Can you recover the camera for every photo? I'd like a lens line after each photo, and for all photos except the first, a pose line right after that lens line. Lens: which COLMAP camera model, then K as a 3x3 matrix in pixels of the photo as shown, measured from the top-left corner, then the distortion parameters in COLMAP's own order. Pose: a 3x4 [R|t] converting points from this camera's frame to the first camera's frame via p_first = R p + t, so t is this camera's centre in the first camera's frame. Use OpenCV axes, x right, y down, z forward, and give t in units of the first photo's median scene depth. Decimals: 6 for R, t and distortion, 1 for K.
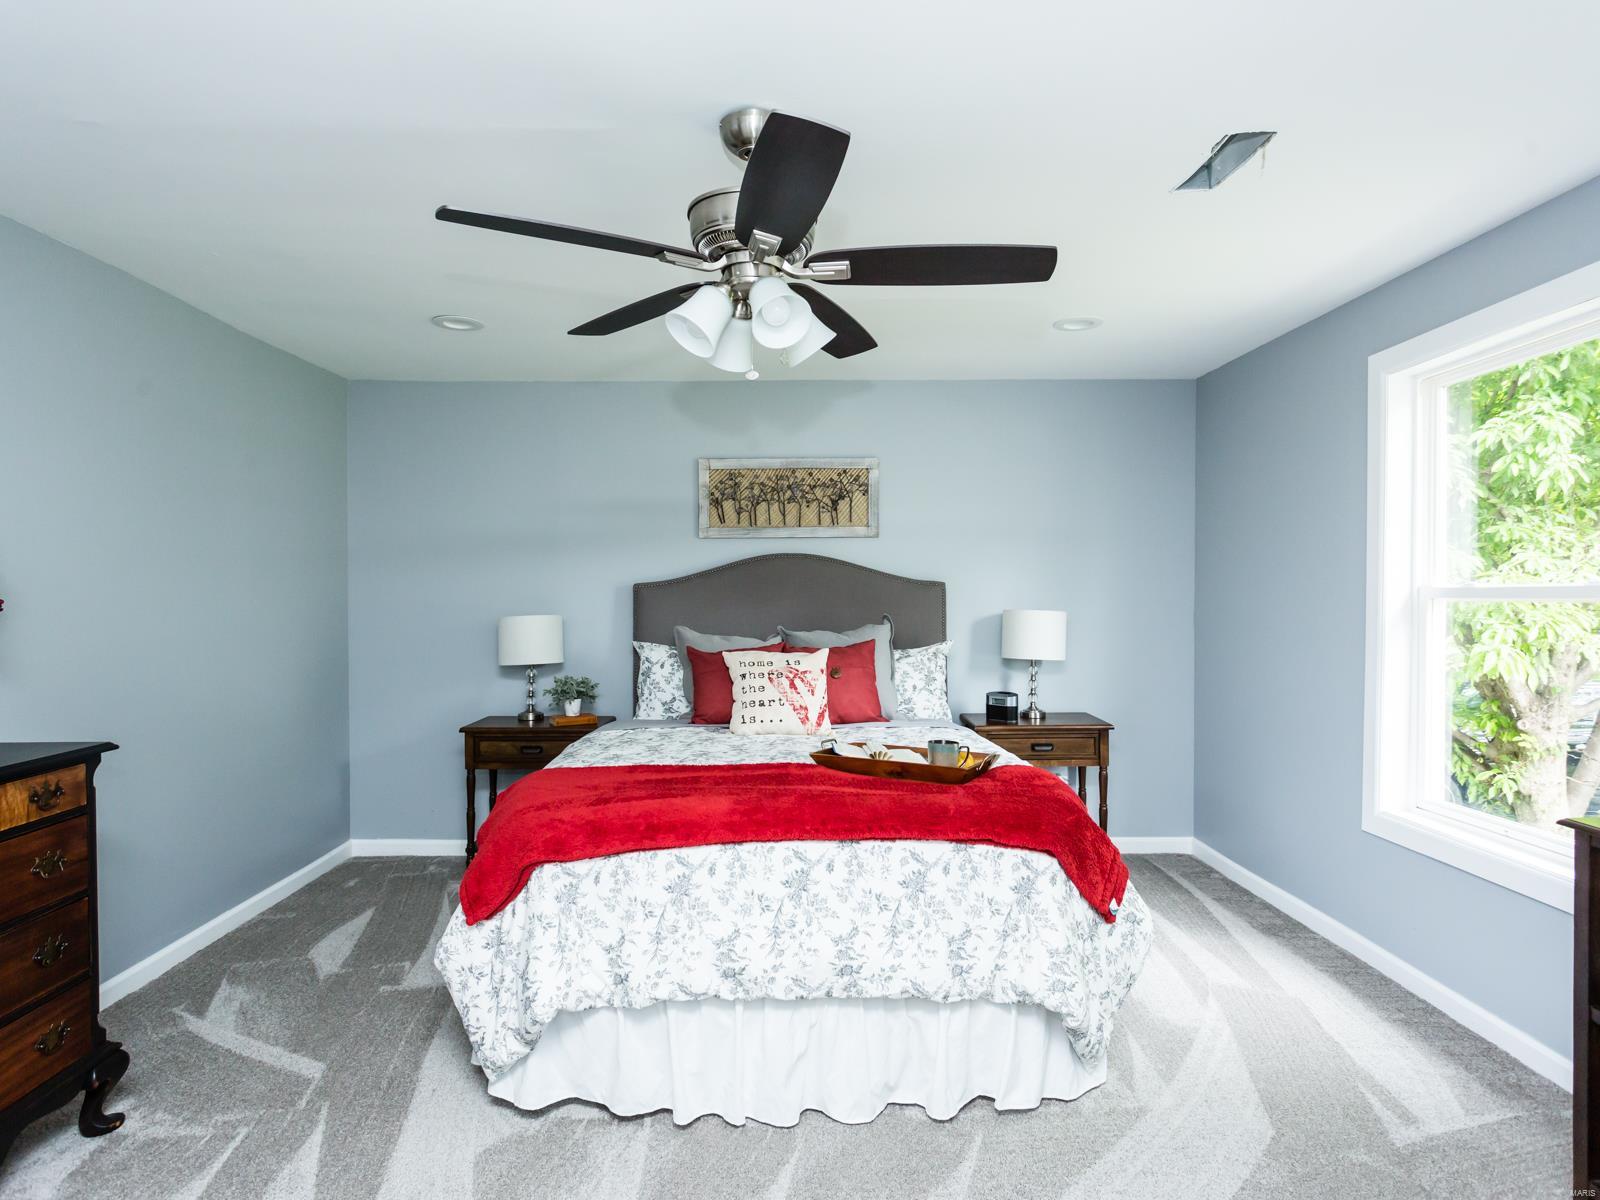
lens RADIAL K [[885.8, 0, 793.9], [0, 885.8, 597.9], [0, 0, 1]] dist [-0.015006, 0.011179]
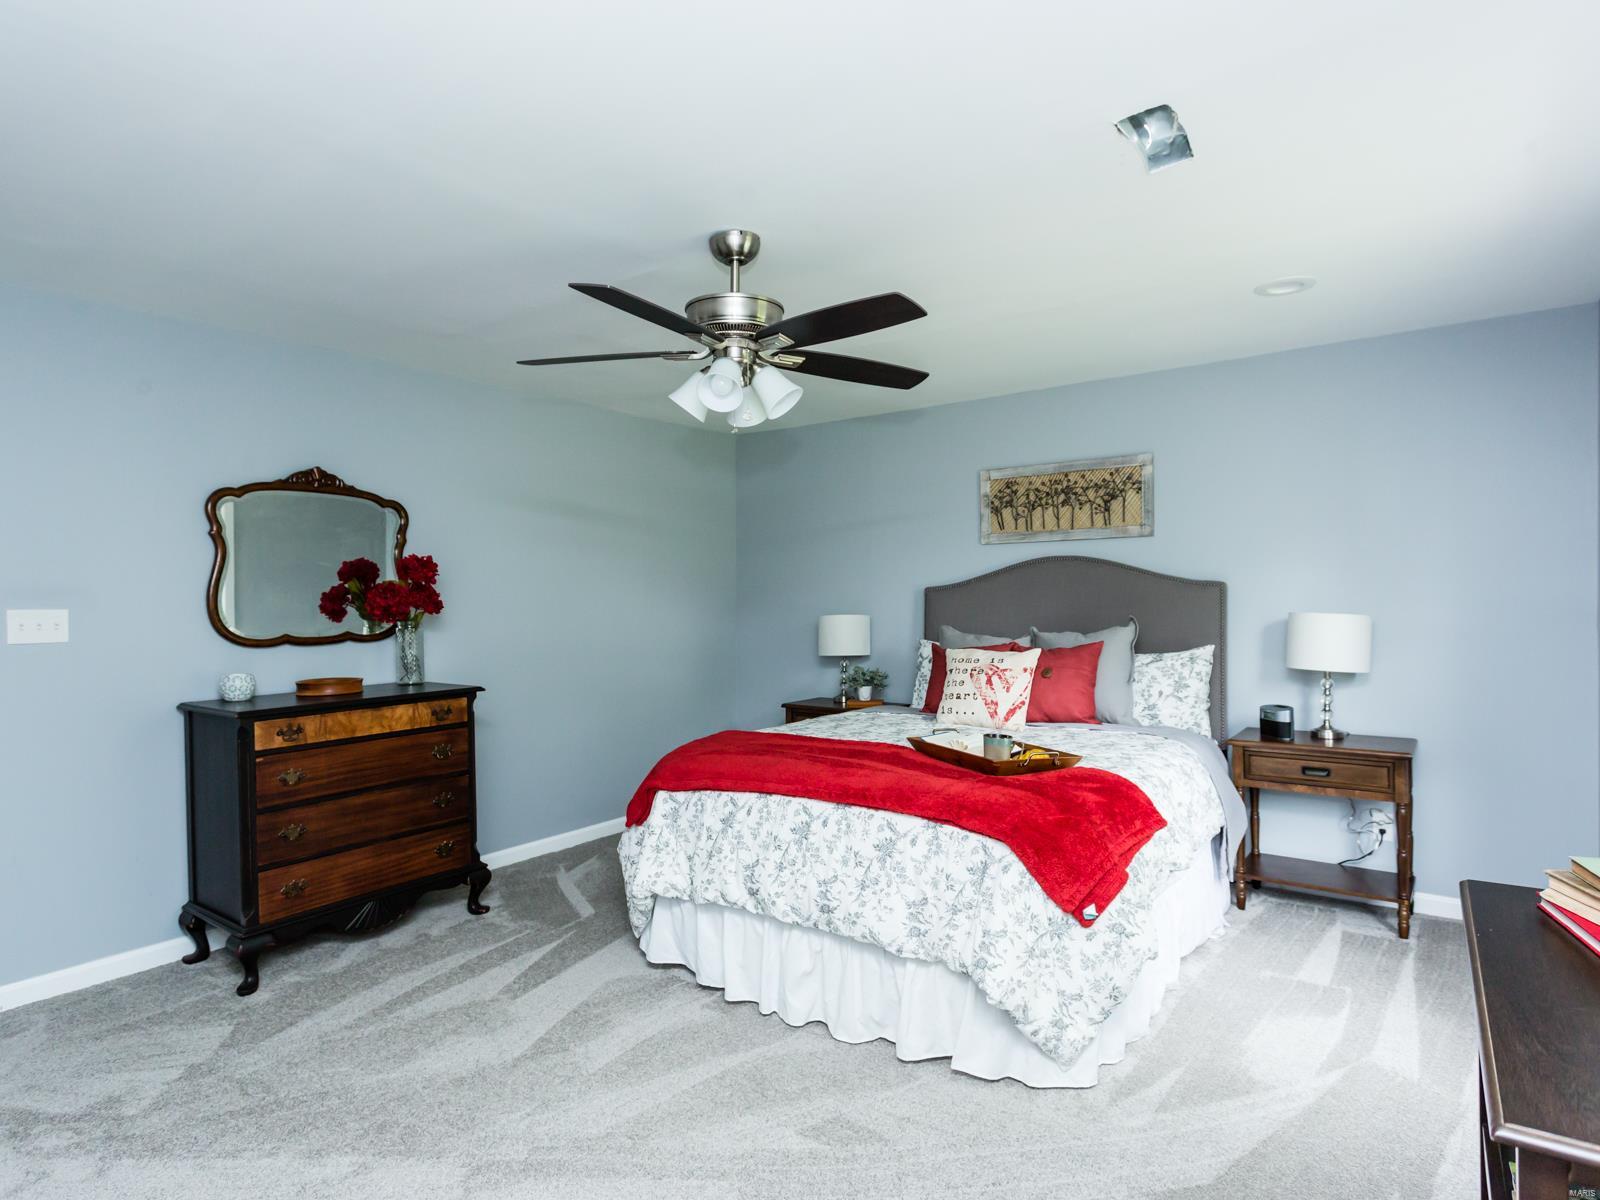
lens RADIAL K [[885.8, 0, 796.7], [0, 885.8, 597.1], [0, 0, 1]] dist [-0.015006, 0.011179]
pose [[0.795578, -0.004006, -0.605838, 0.468860], [0.003149, 0.999992, -0.002476, -0.001561], [0.605843, 0.000062, 0.795584, 0.007071]]
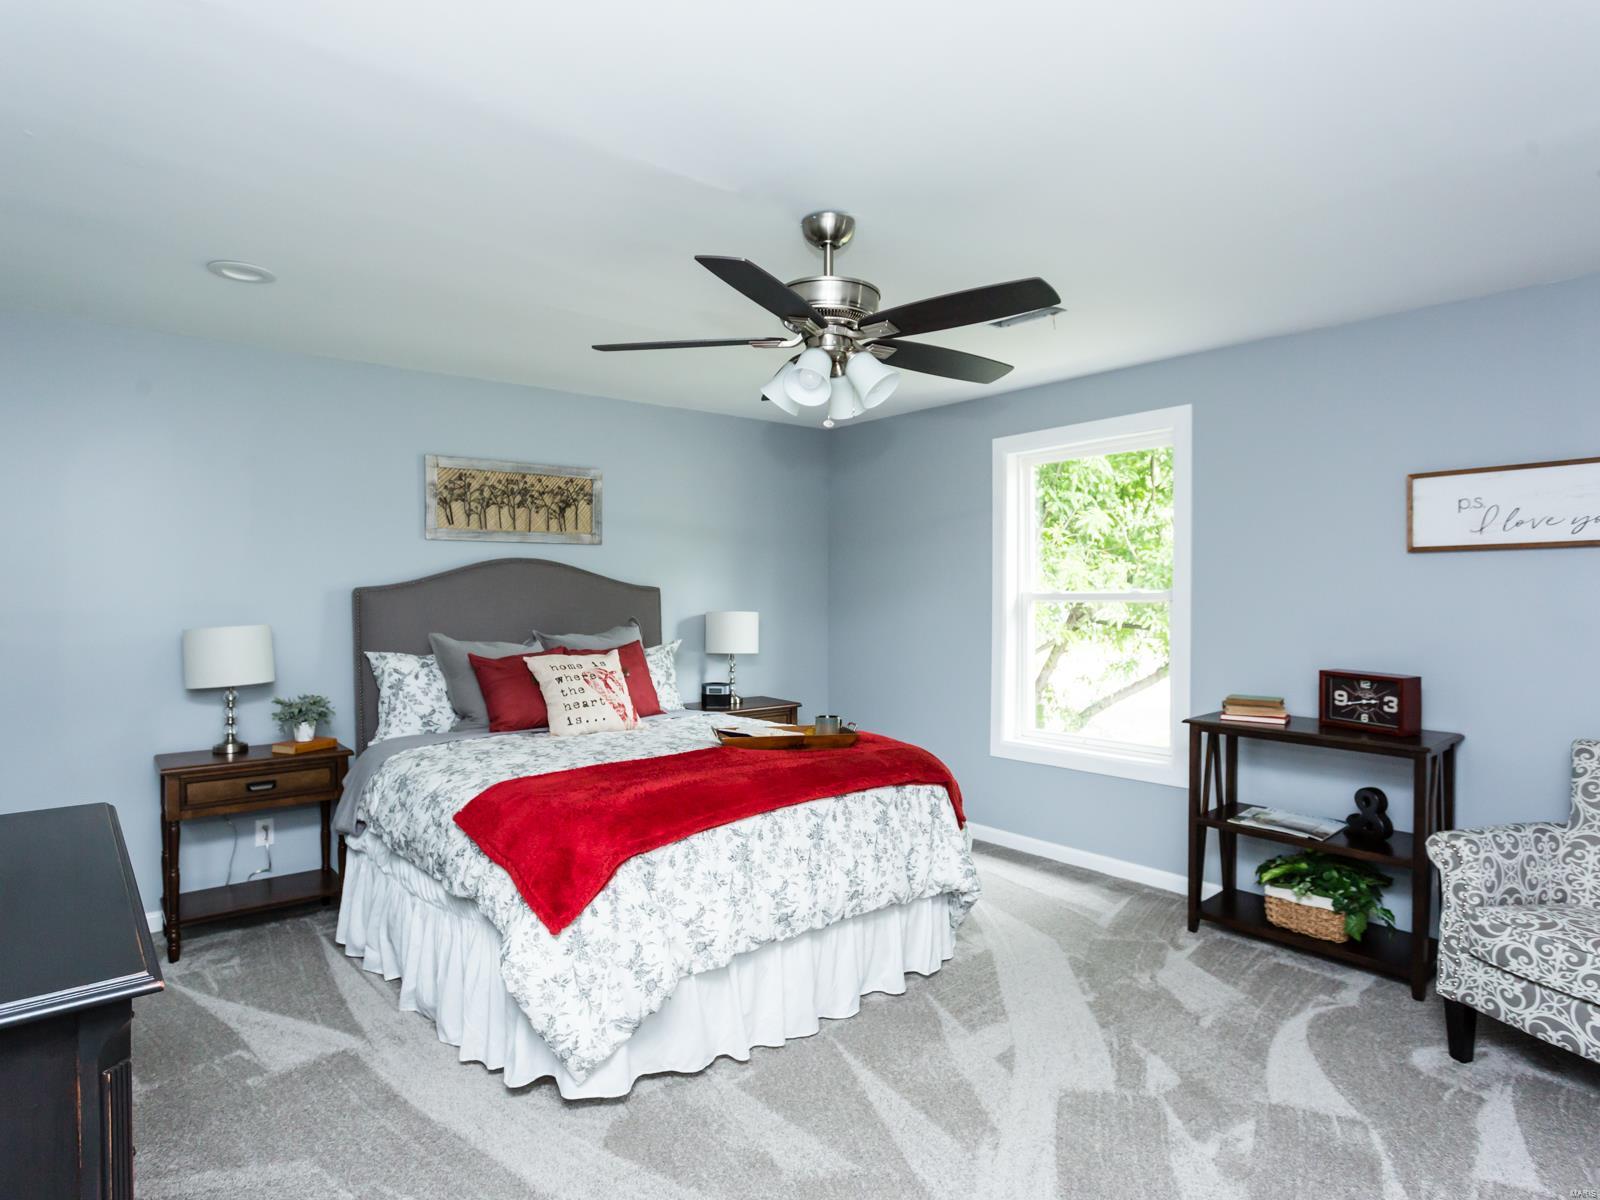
lens RADIAL K [[885.8, 0, 797.0], [0, 885.8, 597.6], [0, 0, 1]] dist [-0.015006, 0.011179]
pose [[0.778715, -0.002721, 0.627372, -0.494481], [0.004364, 0.999990, -0.001080, -0.004007], [-0.627363, 0.003578, 0.778719, 0.034653]]
